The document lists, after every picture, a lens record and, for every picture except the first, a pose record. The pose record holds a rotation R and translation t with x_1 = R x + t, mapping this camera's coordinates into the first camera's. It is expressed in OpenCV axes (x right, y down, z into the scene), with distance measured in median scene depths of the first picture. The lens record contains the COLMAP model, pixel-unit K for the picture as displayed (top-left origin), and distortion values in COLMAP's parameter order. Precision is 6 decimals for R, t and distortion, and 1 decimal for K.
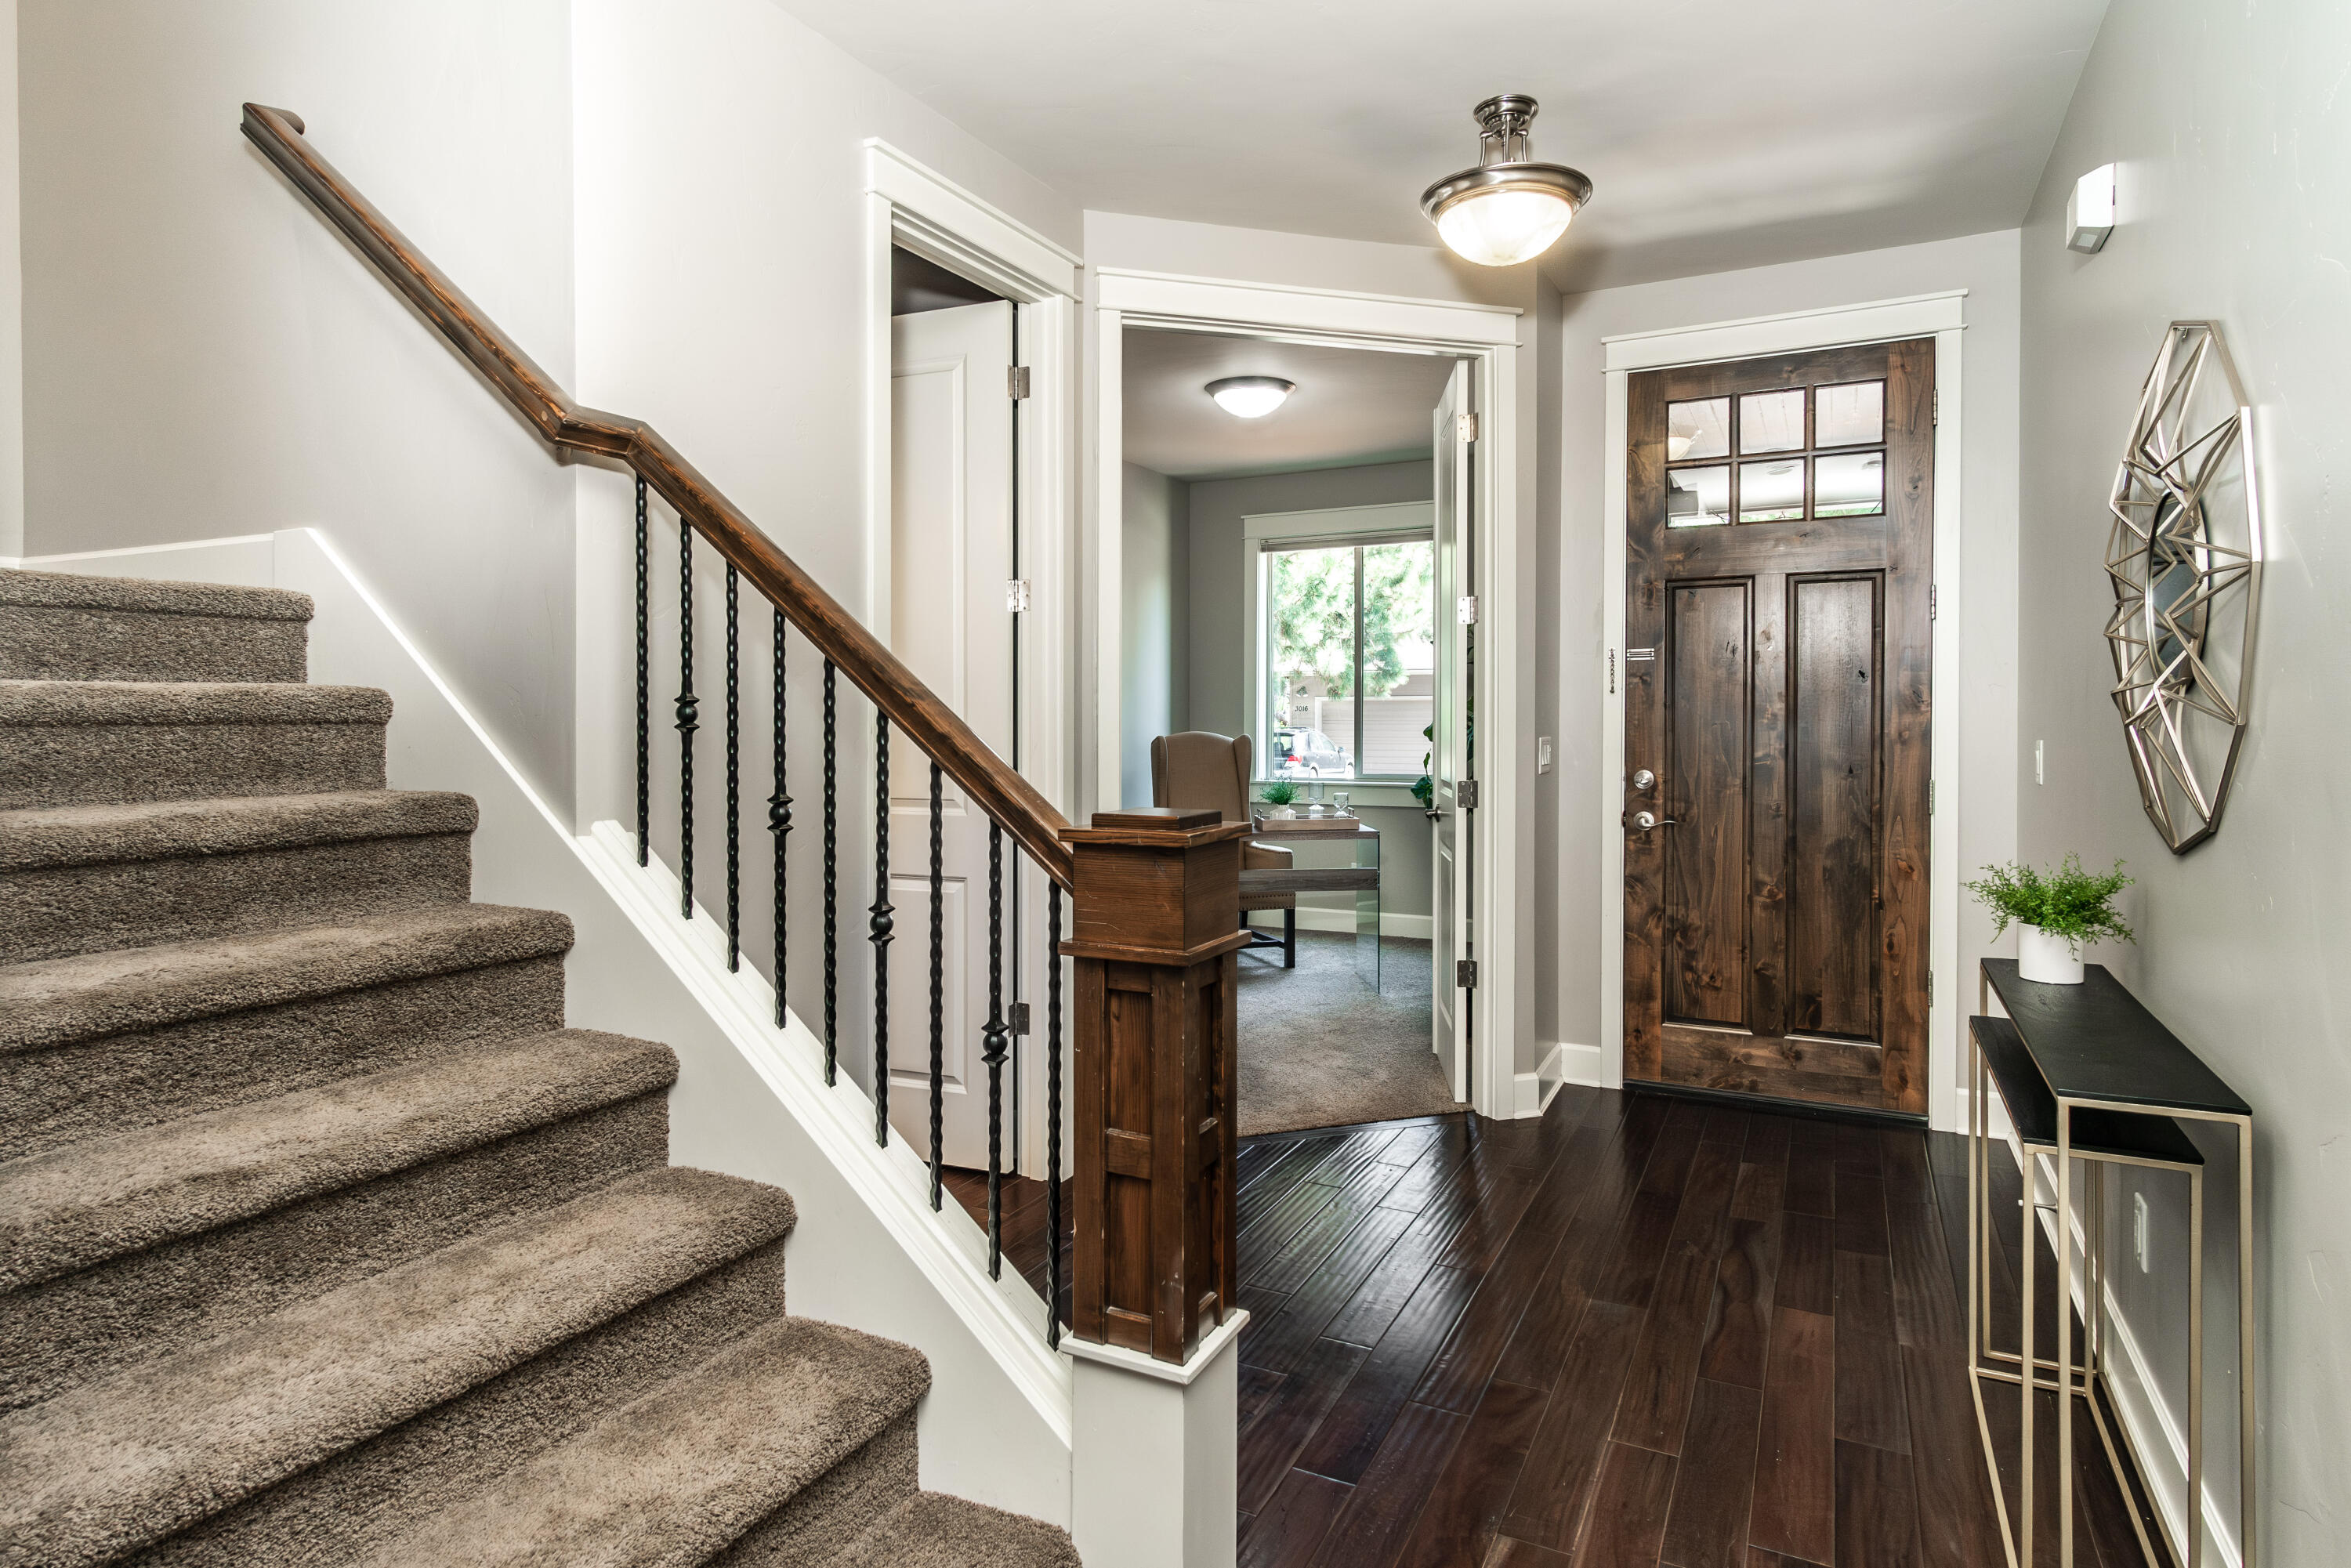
lens RADIAL K [[1260.7, 0, 1170.2], [0, 1260.7, 741.6], [0, 0, 1]] dist [0.006477, 0.000951]
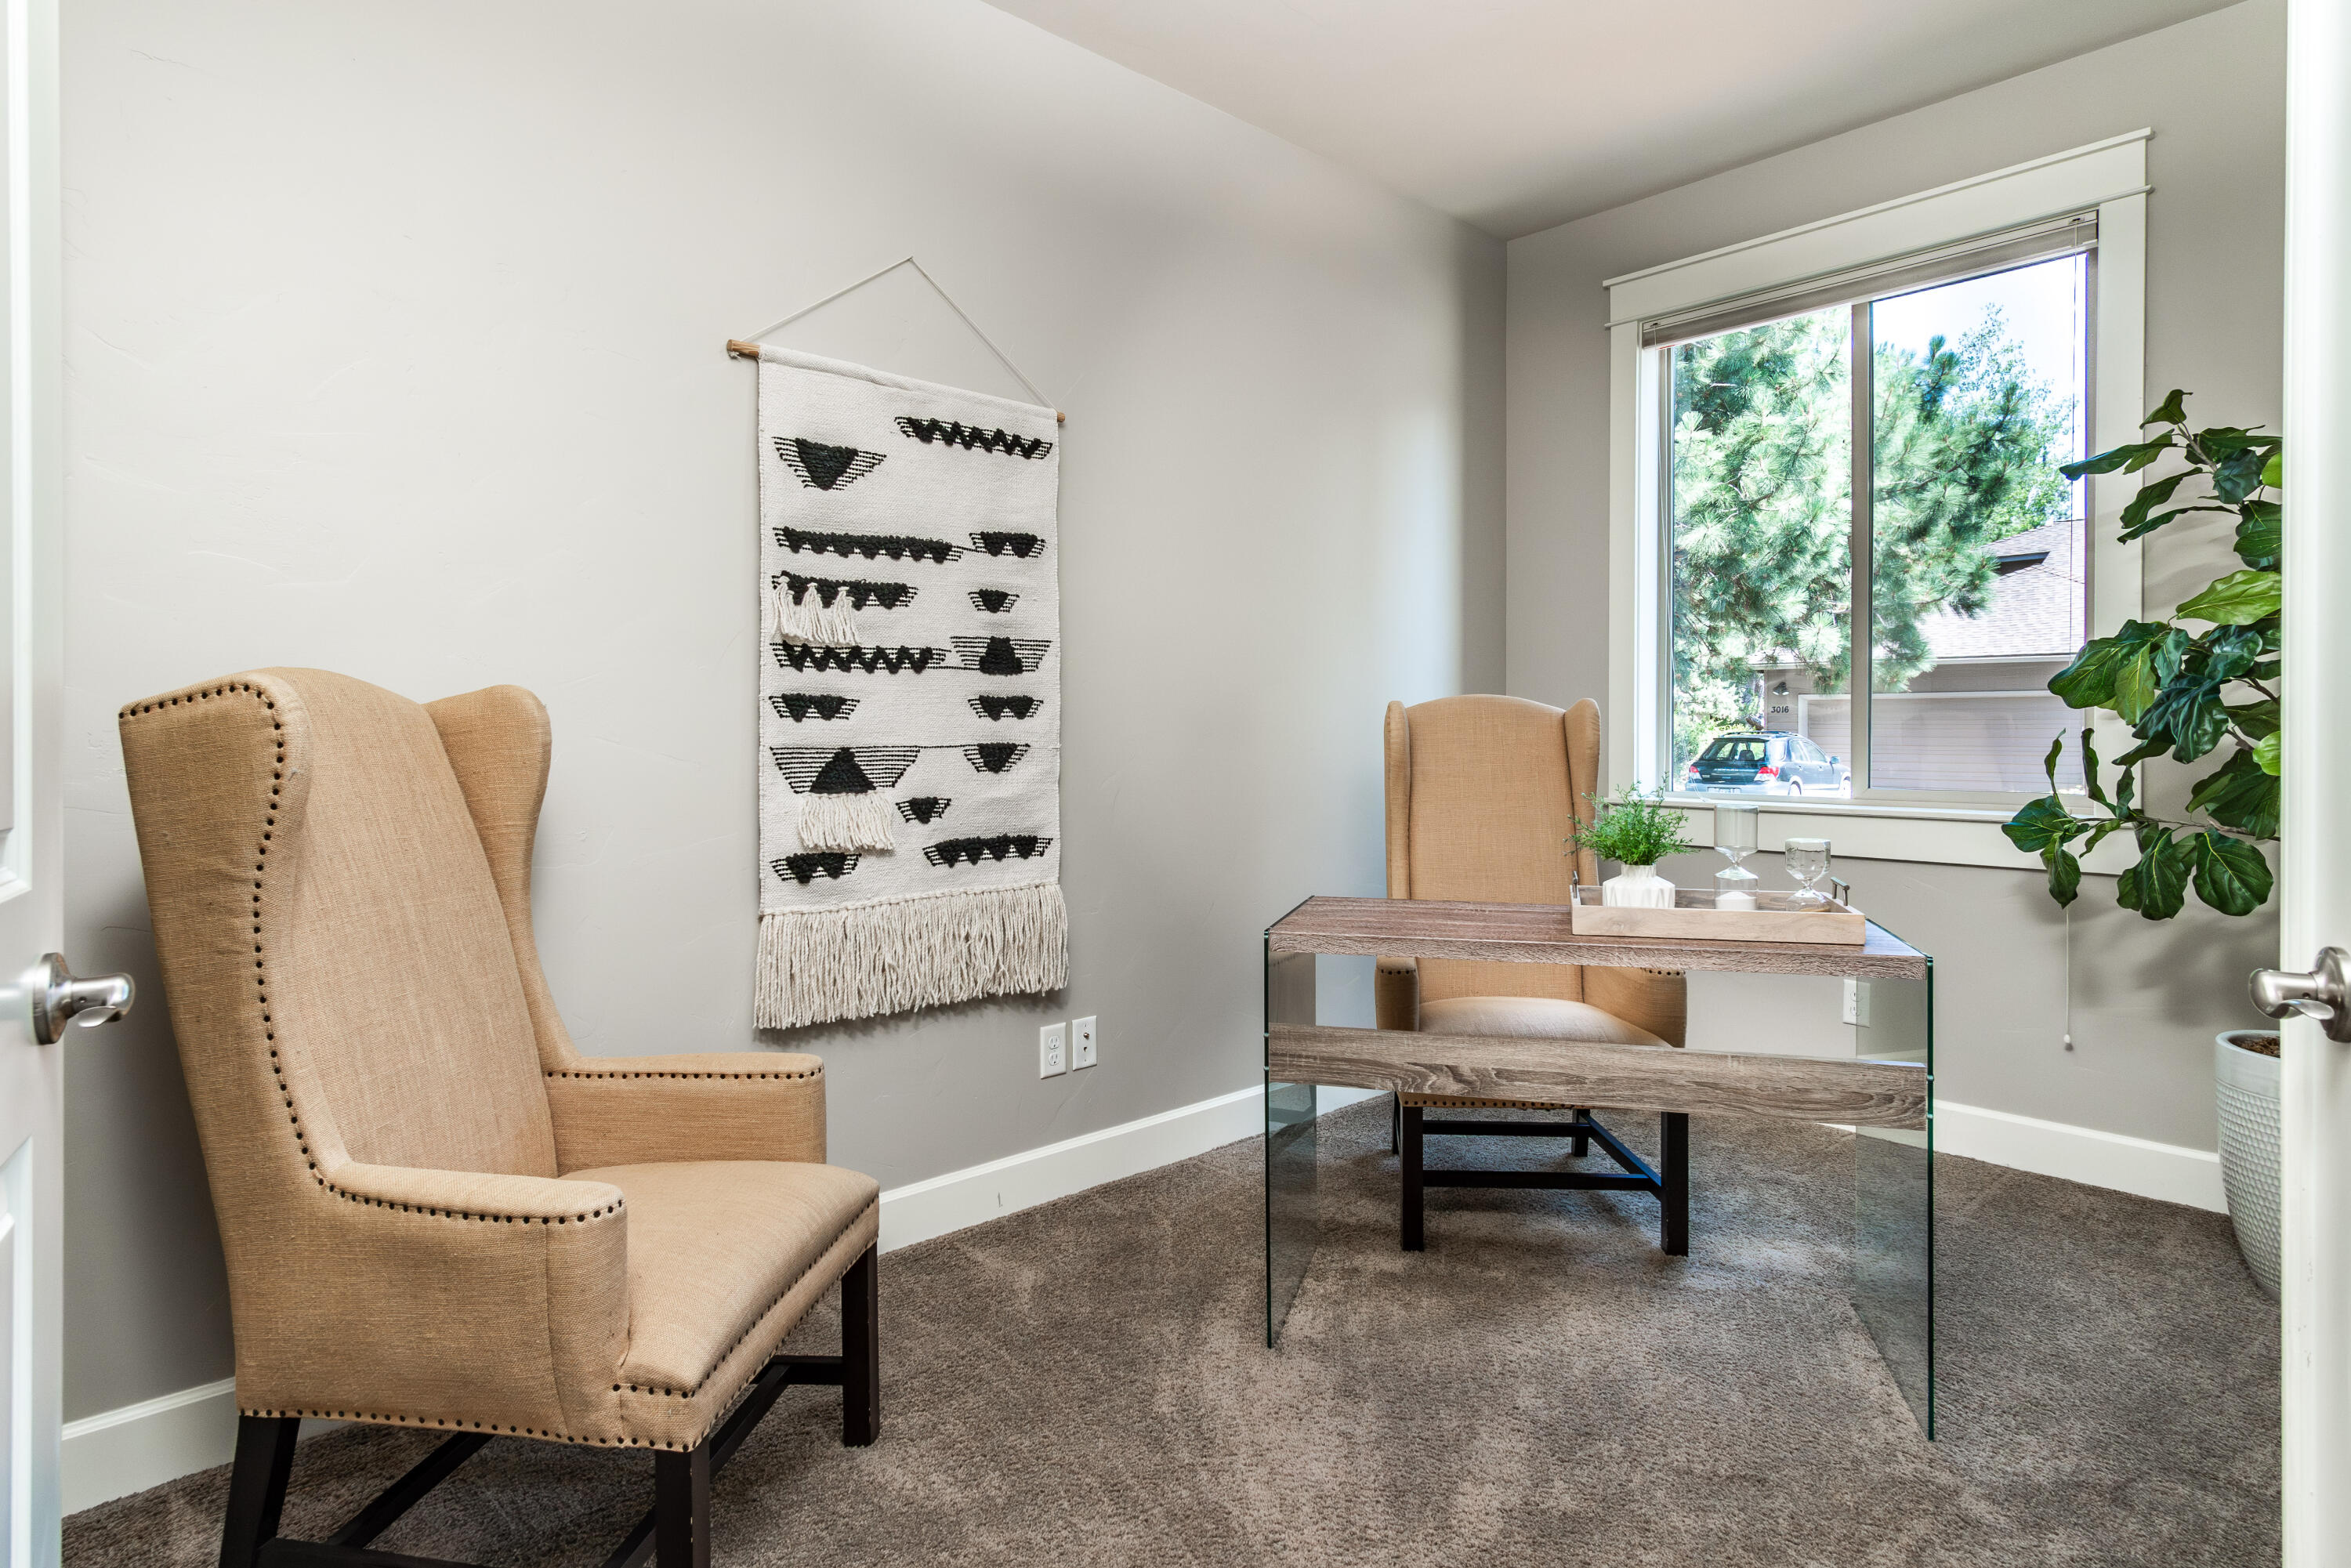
lens RADIAL K [[1260.7, 0, 1170.2], [0, 1260.7, 741.6], [0, 0, 1]] dist [0.006477, 0.000951]
pose [[0.938814, 0.000665, -0.344423, 0.022792], [-0.003959, 0.999953, -0.008860, 0.004474], [0.344401, 0.009682, 0.938773, 0.153850]]
